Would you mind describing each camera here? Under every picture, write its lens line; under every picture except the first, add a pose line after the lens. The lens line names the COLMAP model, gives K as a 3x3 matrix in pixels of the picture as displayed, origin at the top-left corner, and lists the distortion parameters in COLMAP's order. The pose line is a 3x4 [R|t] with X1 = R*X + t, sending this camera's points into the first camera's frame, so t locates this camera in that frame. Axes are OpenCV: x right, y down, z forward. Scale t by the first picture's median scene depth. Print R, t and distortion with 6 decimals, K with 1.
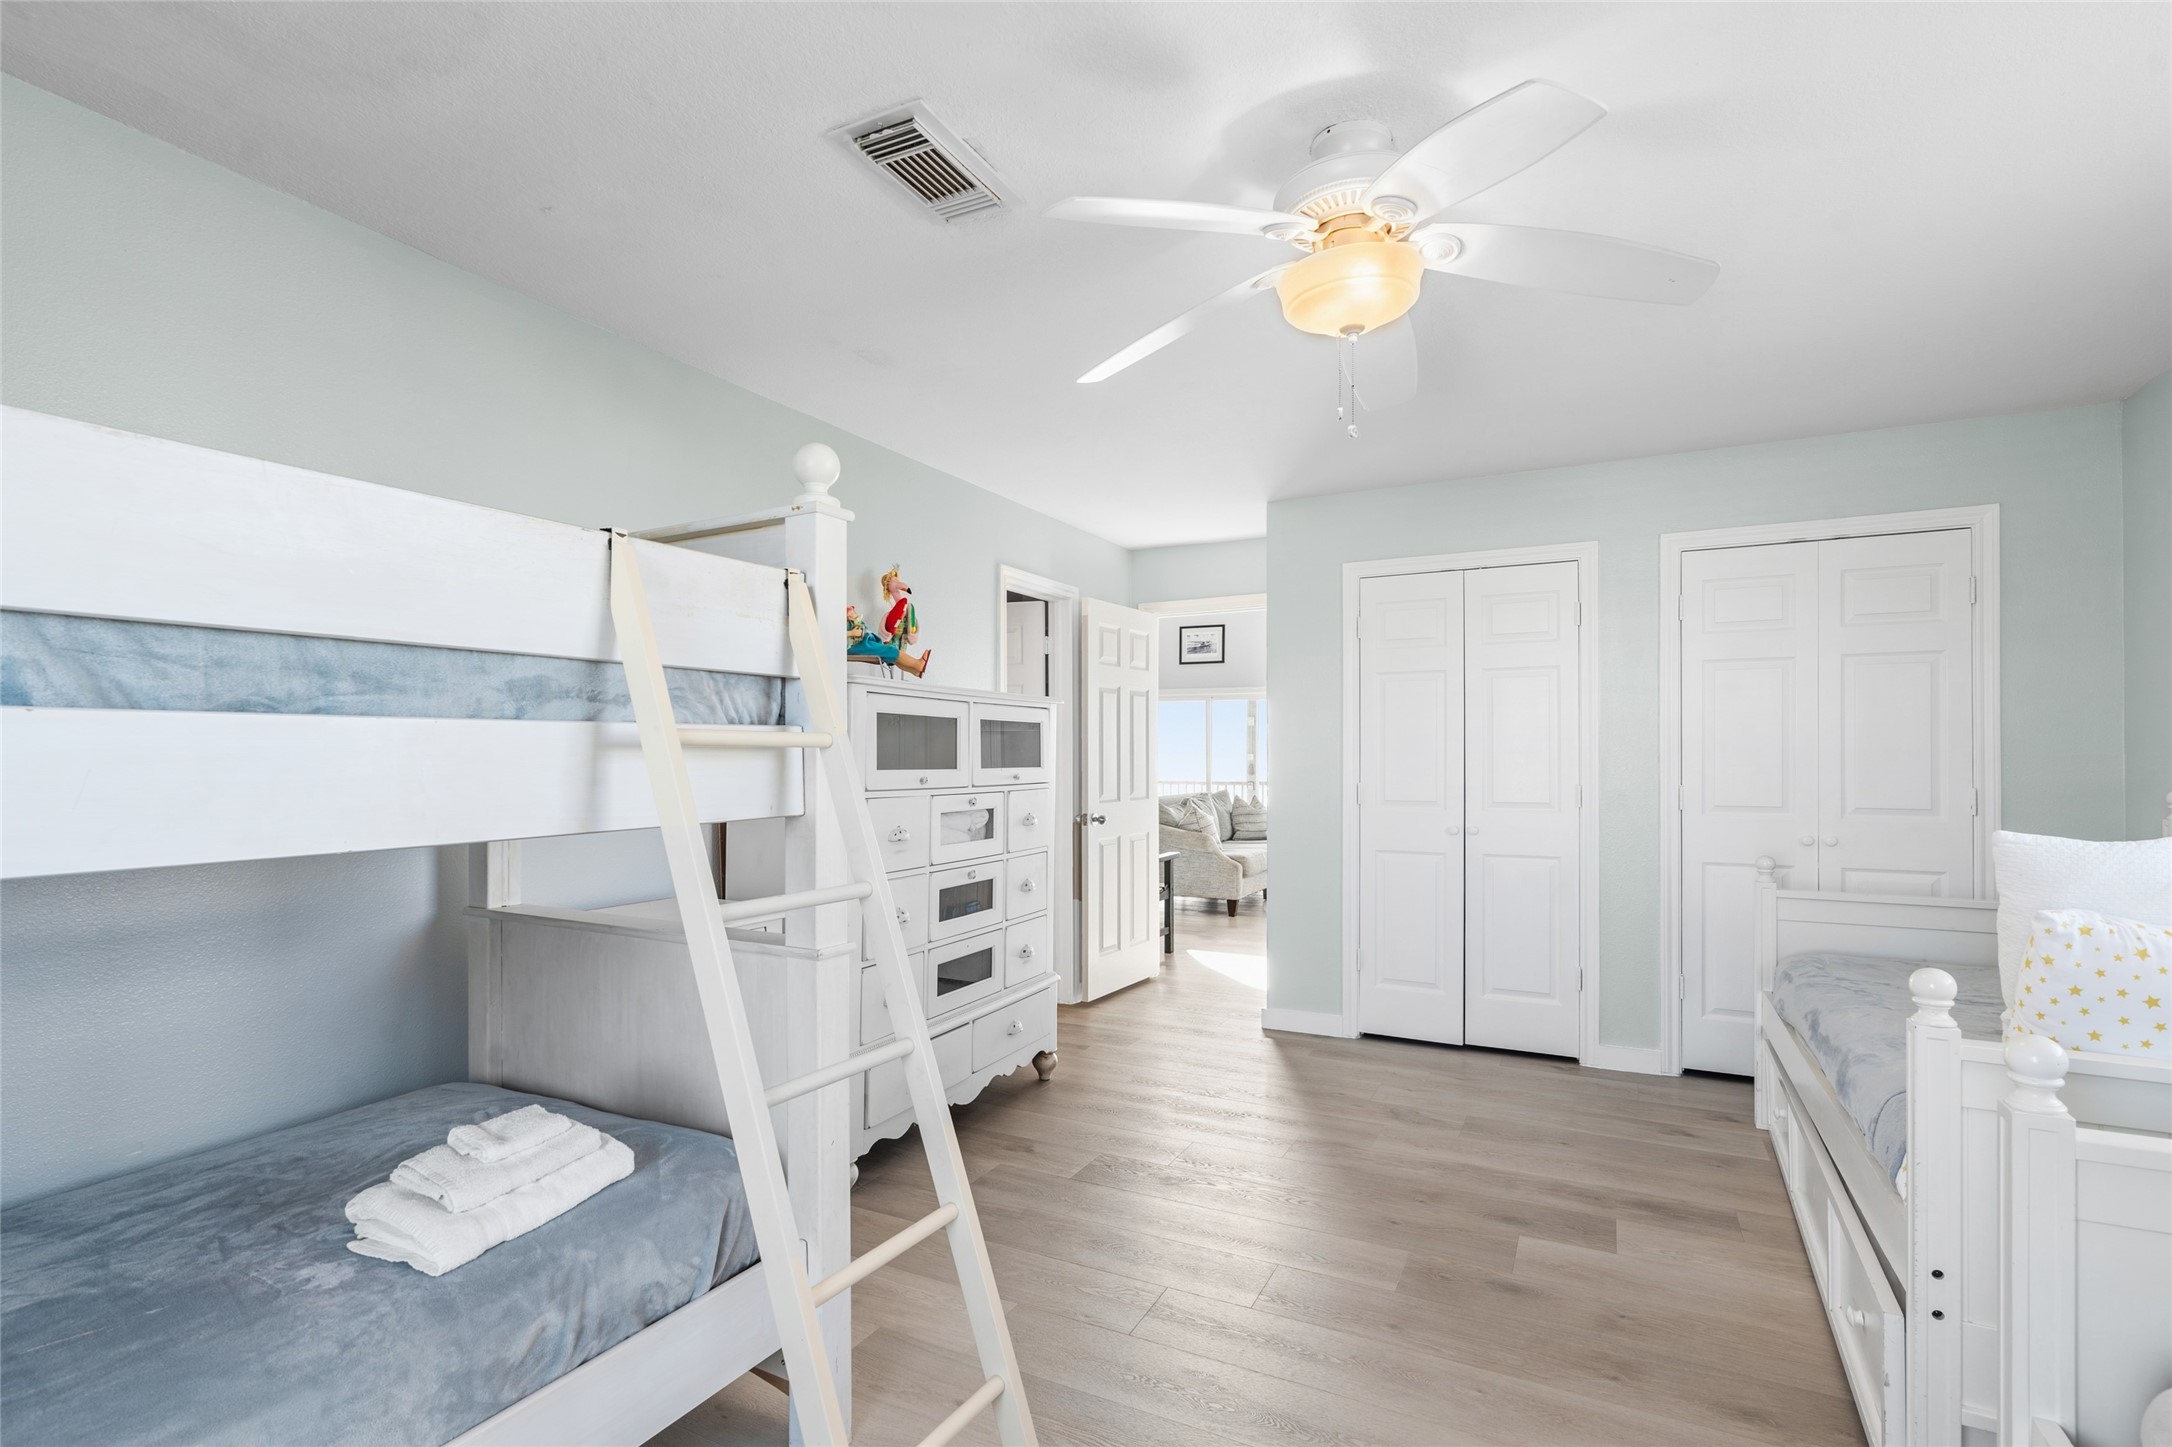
lens RADIAL K [[977.9, 0, 1080.9], [0, 977.9, 713.3], [0, 0, 1]] dist [-0.007959, 0.000362]
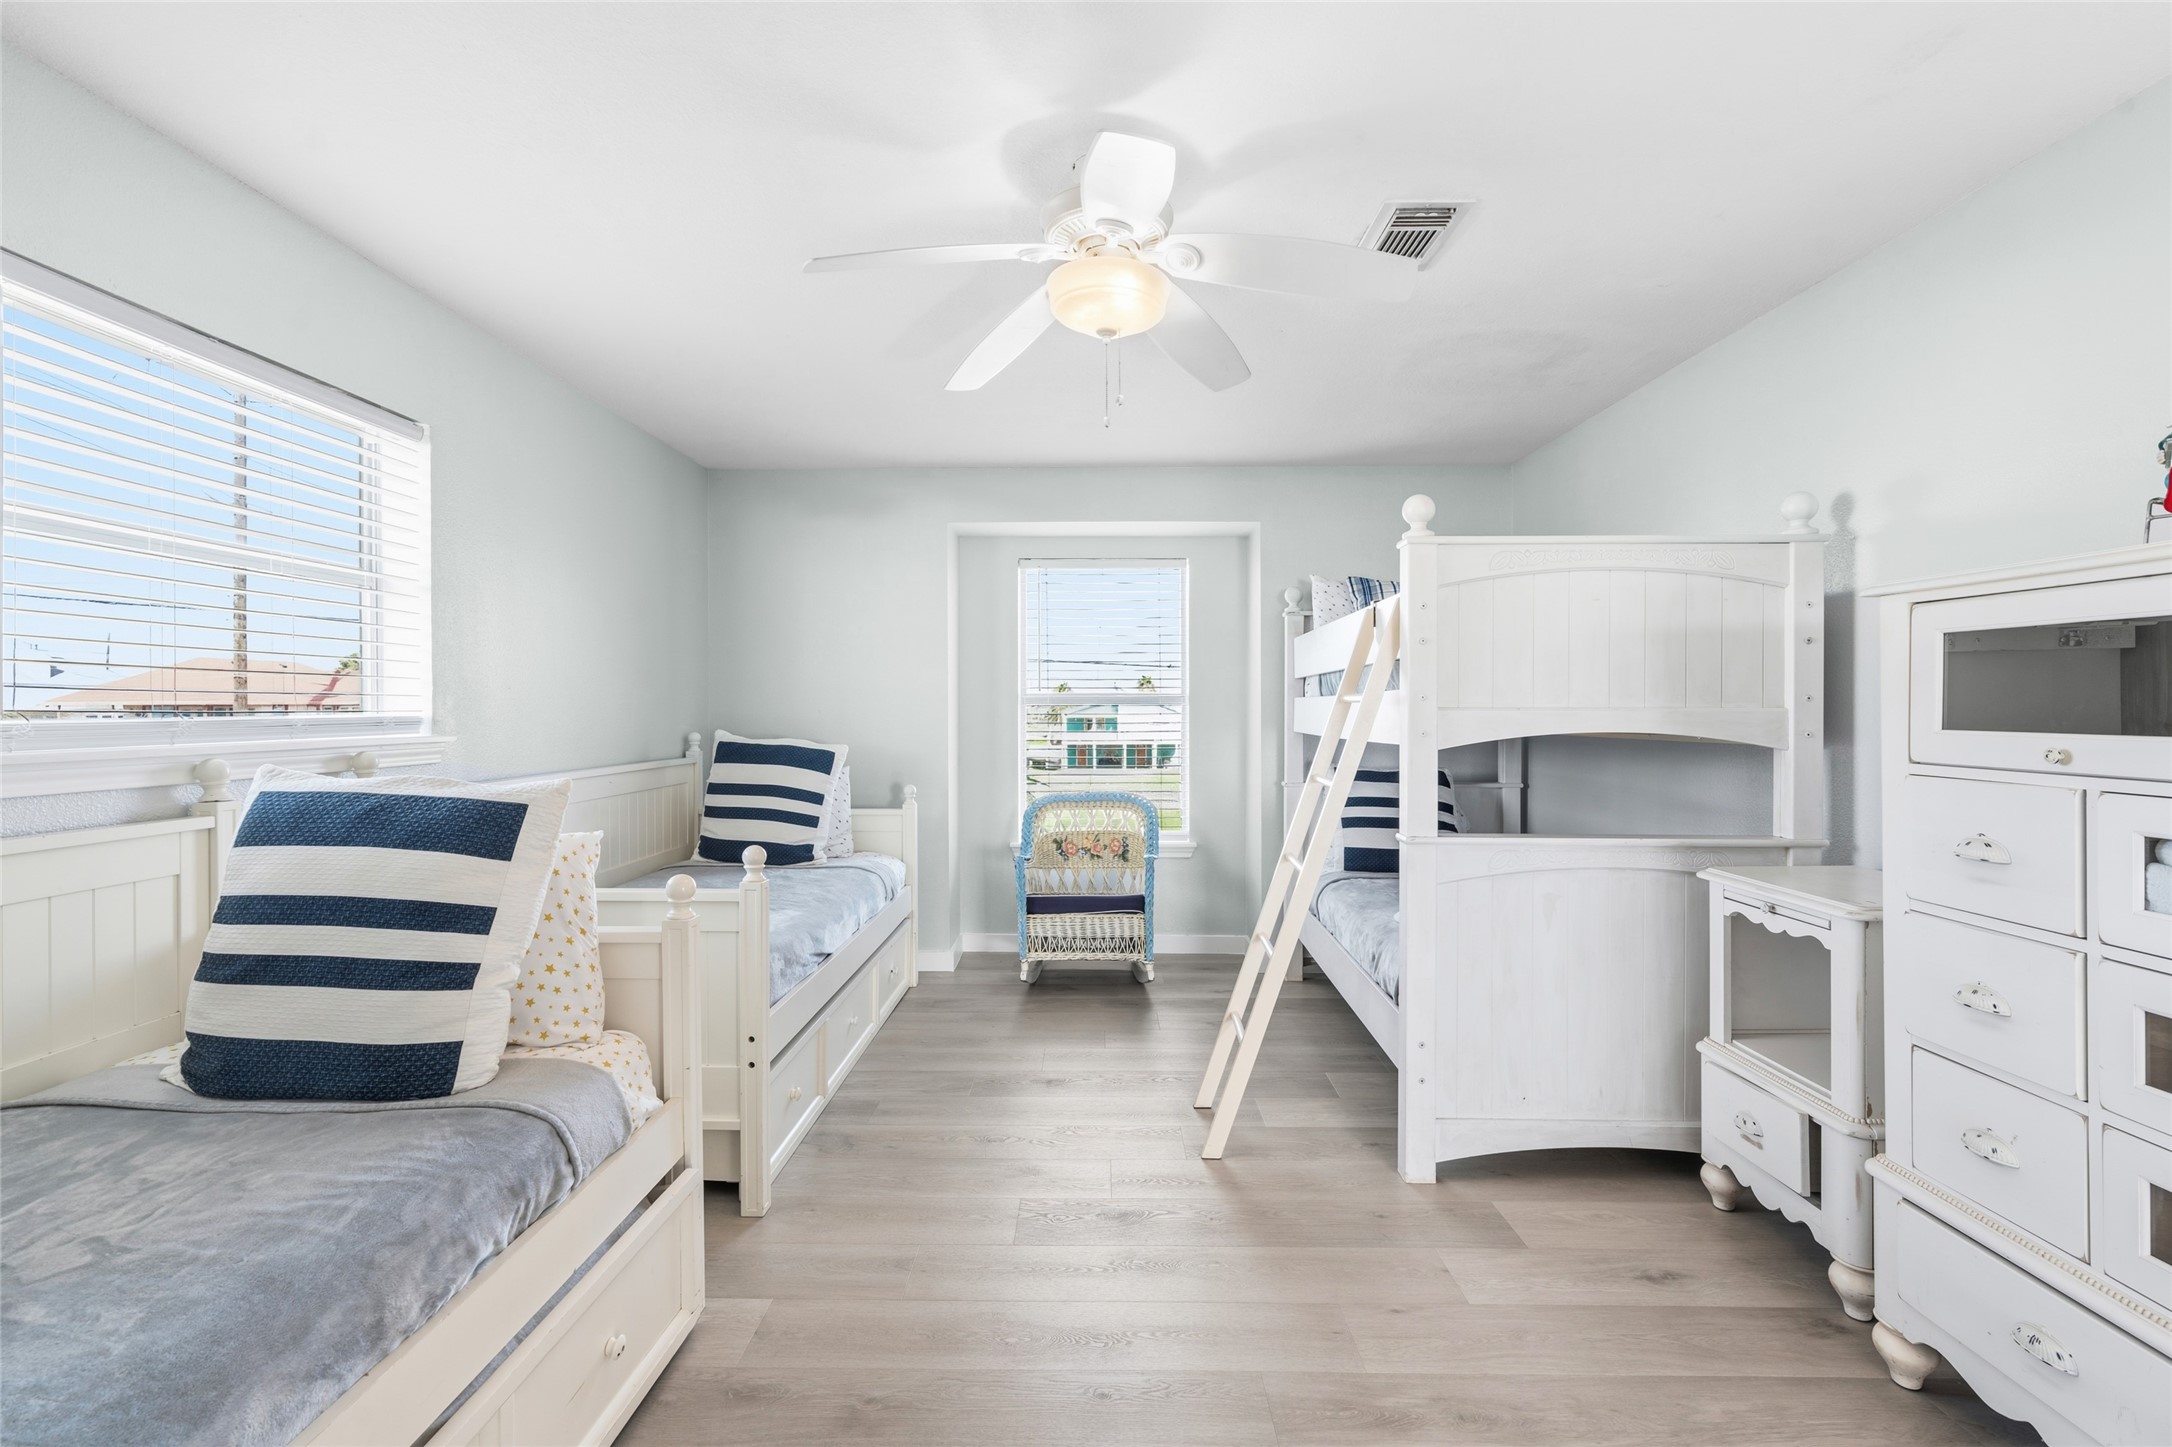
lens RADIAL K [[977.9, 0, 1080.9], [0, 977.9, 713.3], [0, 0, 1]] dist [-0.007959, 0.000362]
pose [[-0.884501, -0.000583, -0.466538, 0.534833], [0.014335, 0.999493, -0.028427, 0.056340], [0.466318, -0.031831, -0.884044, 1.274115]]
